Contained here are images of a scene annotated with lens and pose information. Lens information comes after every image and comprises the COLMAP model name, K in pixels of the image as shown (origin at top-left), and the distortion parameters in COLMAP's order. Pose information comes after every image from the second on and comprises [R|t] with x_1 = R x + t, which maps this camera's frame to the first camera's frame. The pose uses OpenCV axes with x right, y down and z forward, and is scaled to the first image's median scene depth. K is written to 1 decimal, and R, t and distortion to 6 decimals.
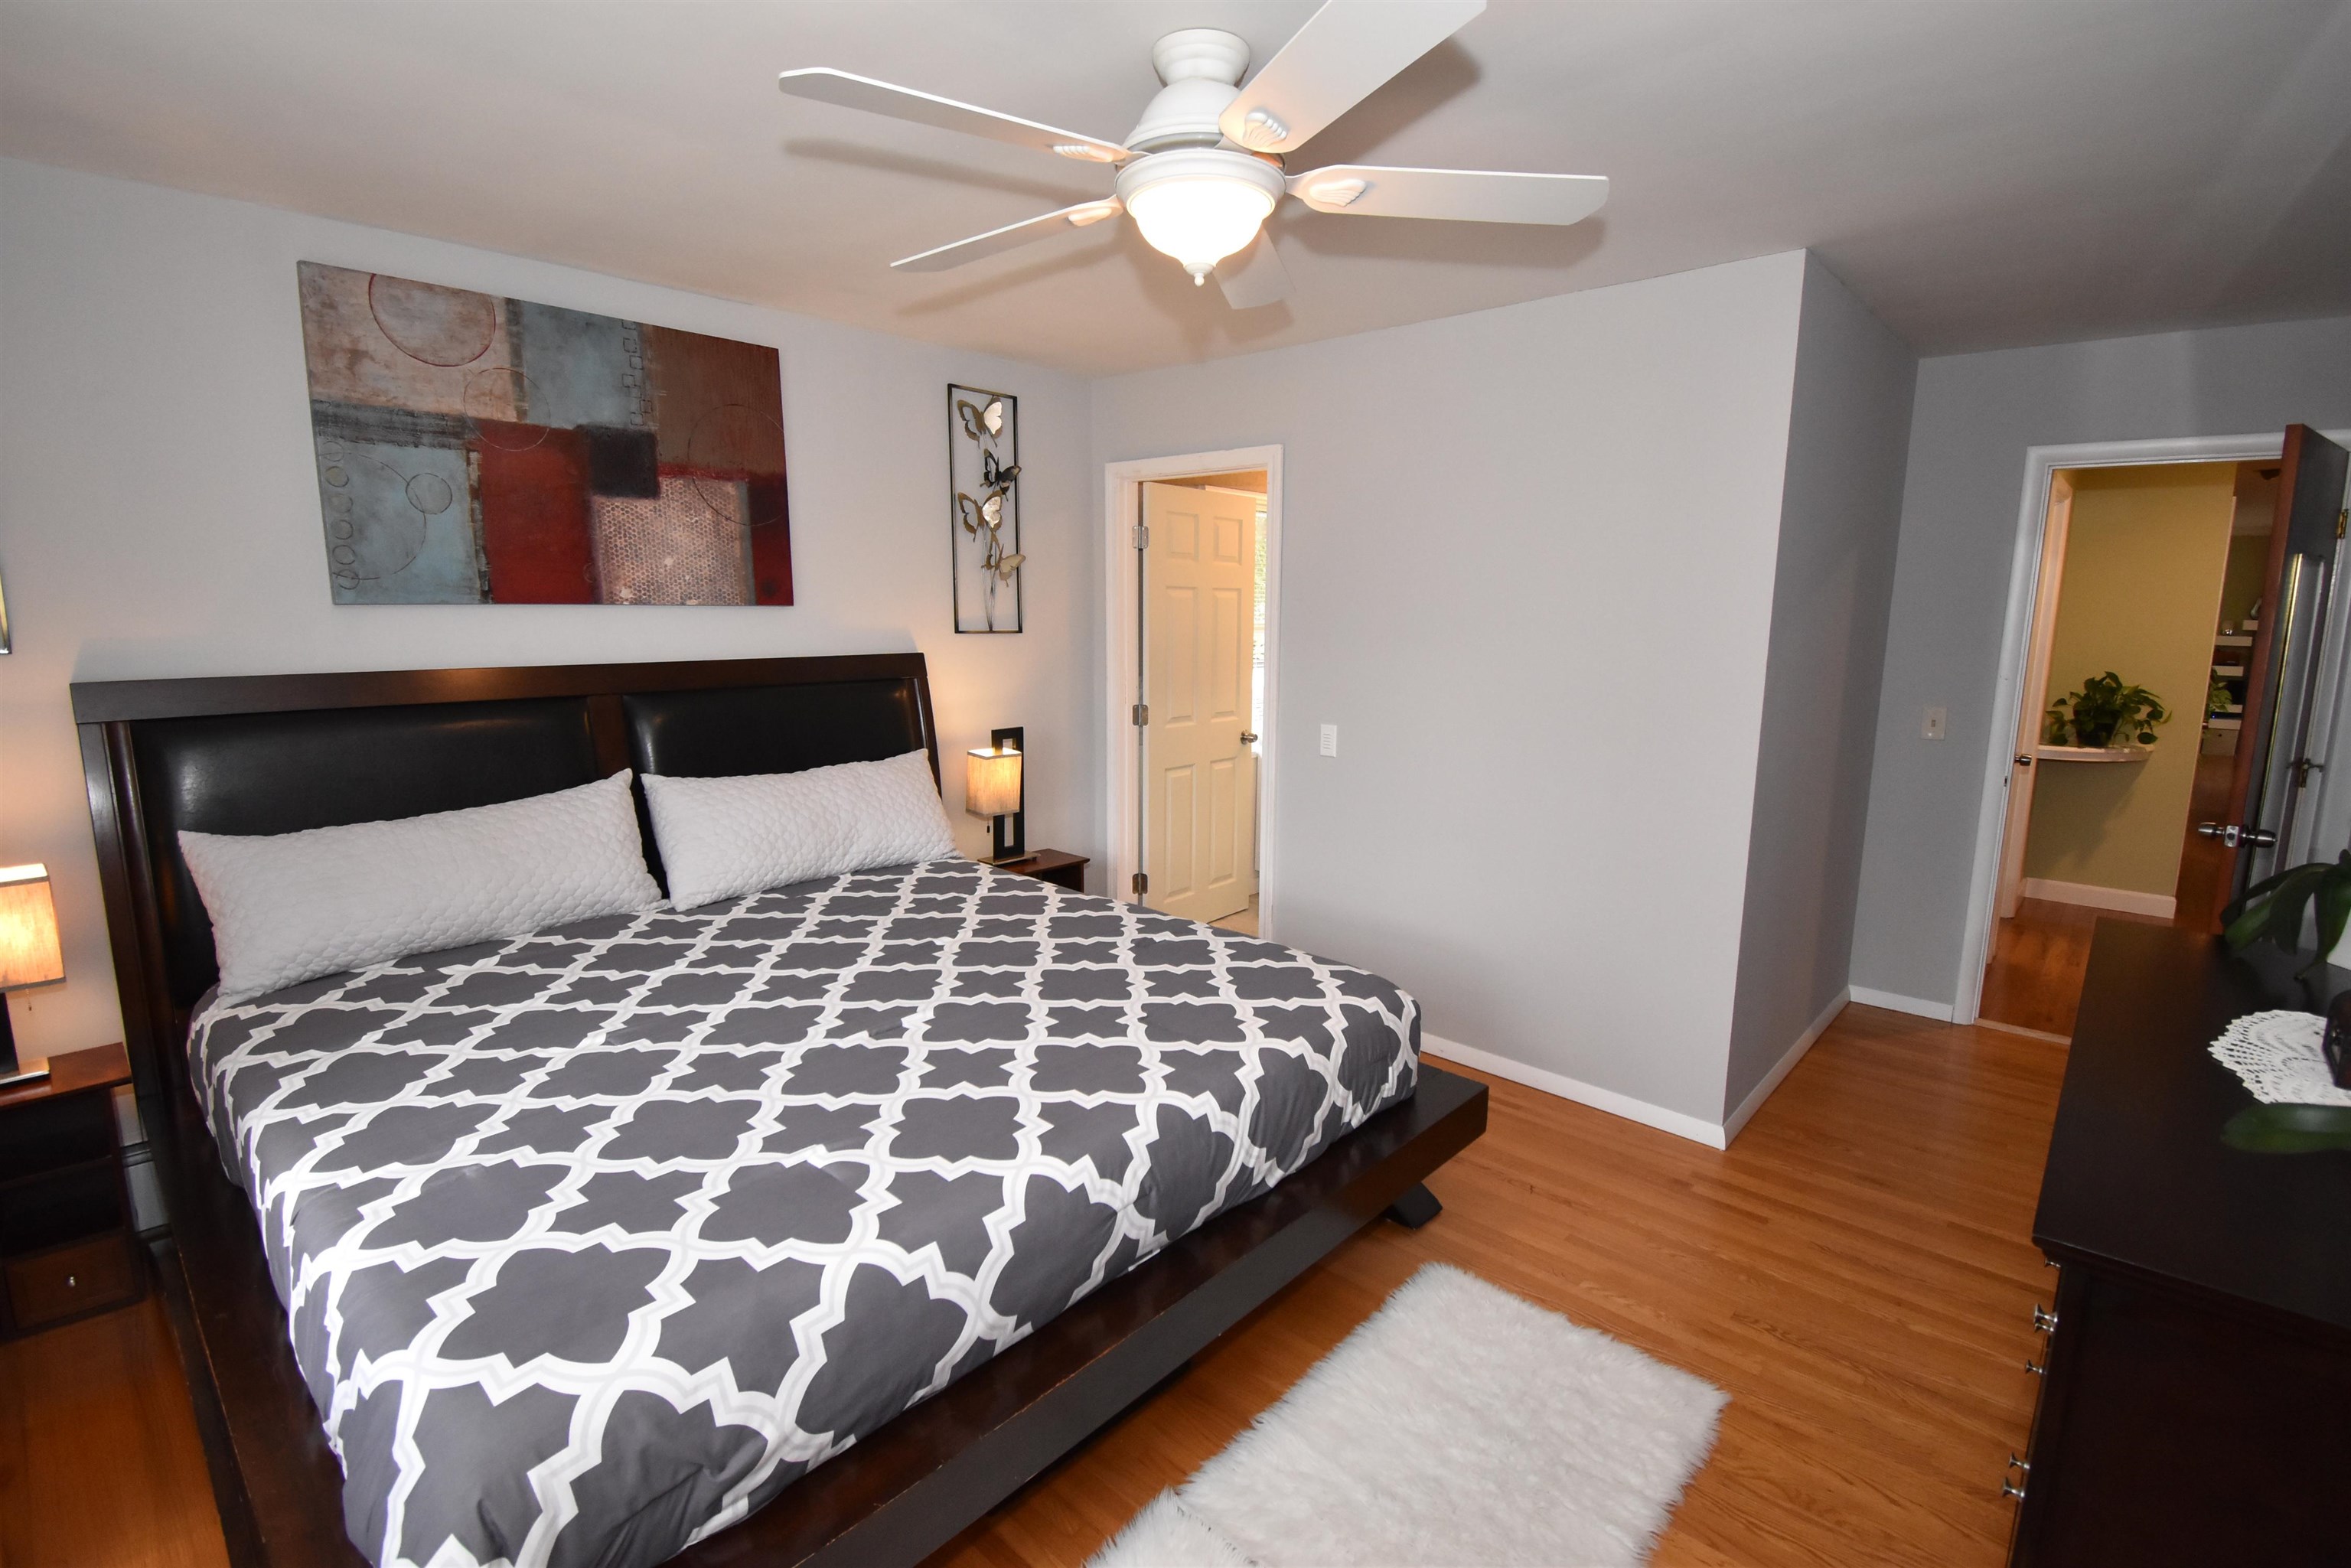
lens RADIAL K [[1080.7, 0, 1175.5], [0, 1080.7, 784.0], [0, 0, 1]] dist [0.004014, -0.017147]
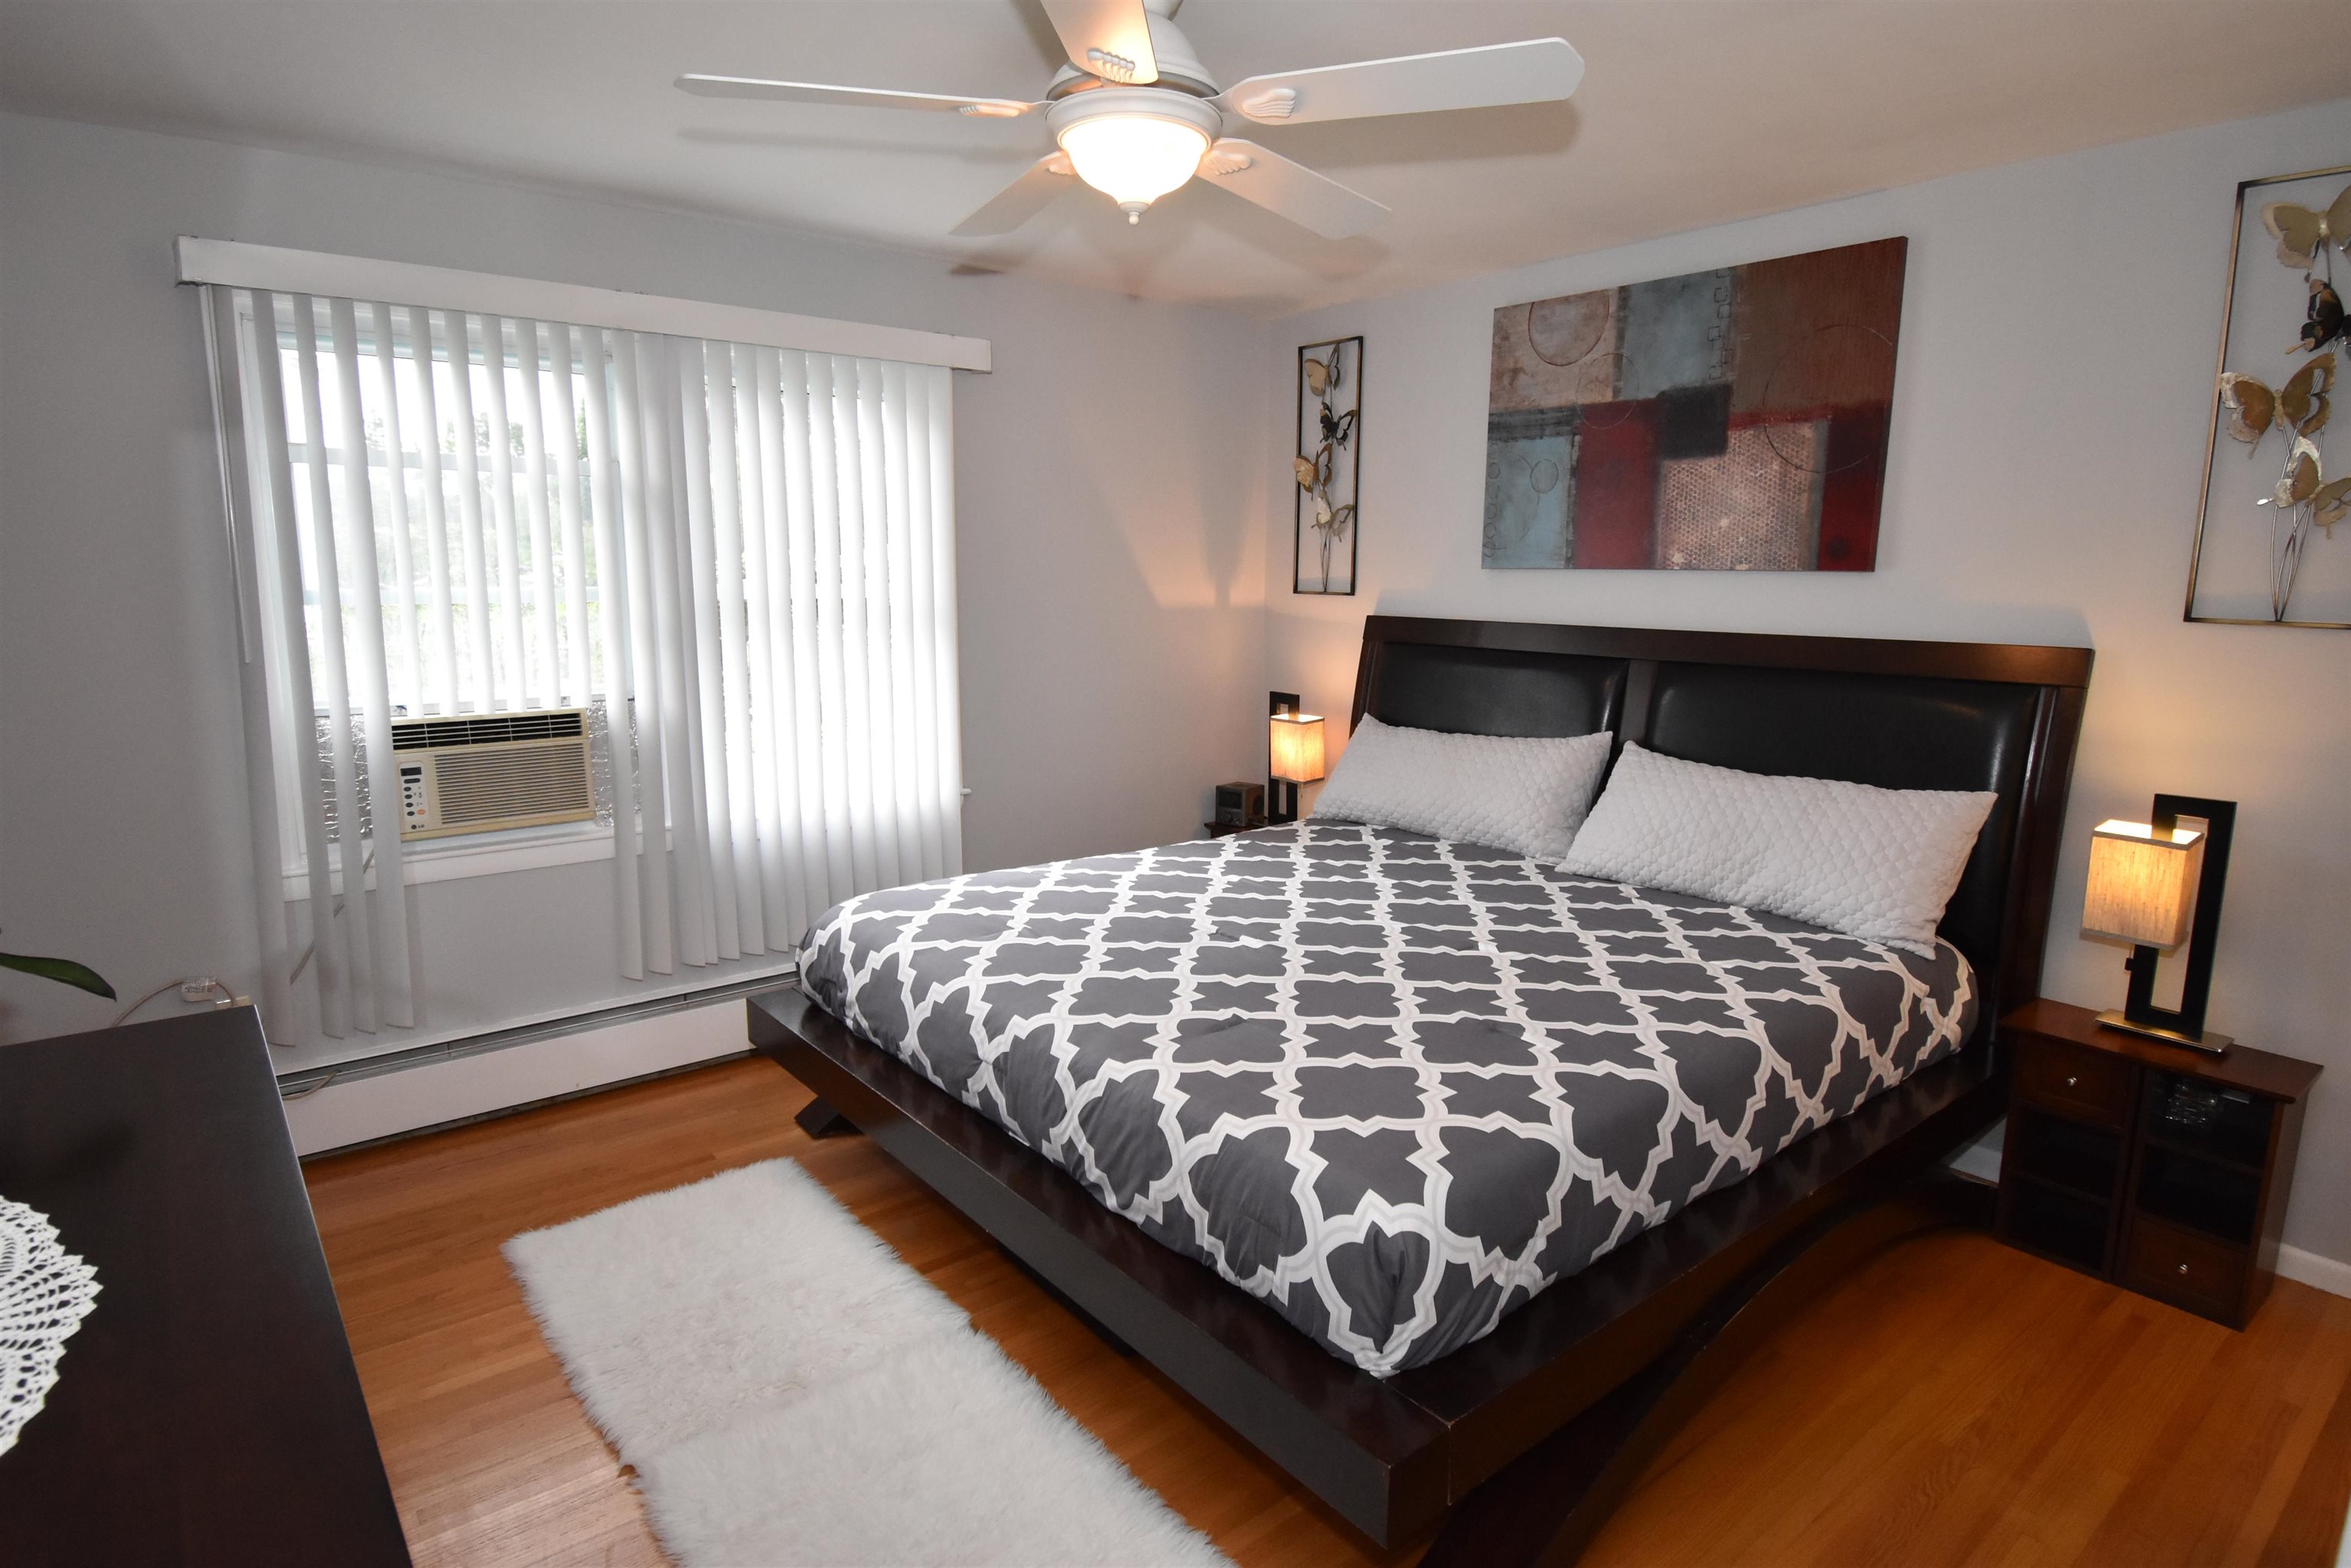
lens RADIAL K [[1244.9, 0, 1175.5], [0, 1244.9, 784.0], [0, 0, 1]] dist [0.005336, -0.018893]
pose [[-0.148329, 0.162227, -0.975541, 0.717278], [-0.168440, 0.967895, 0.186566, -0.118633], [0.974488, 0.191993, -0.116242, 0.767800]]
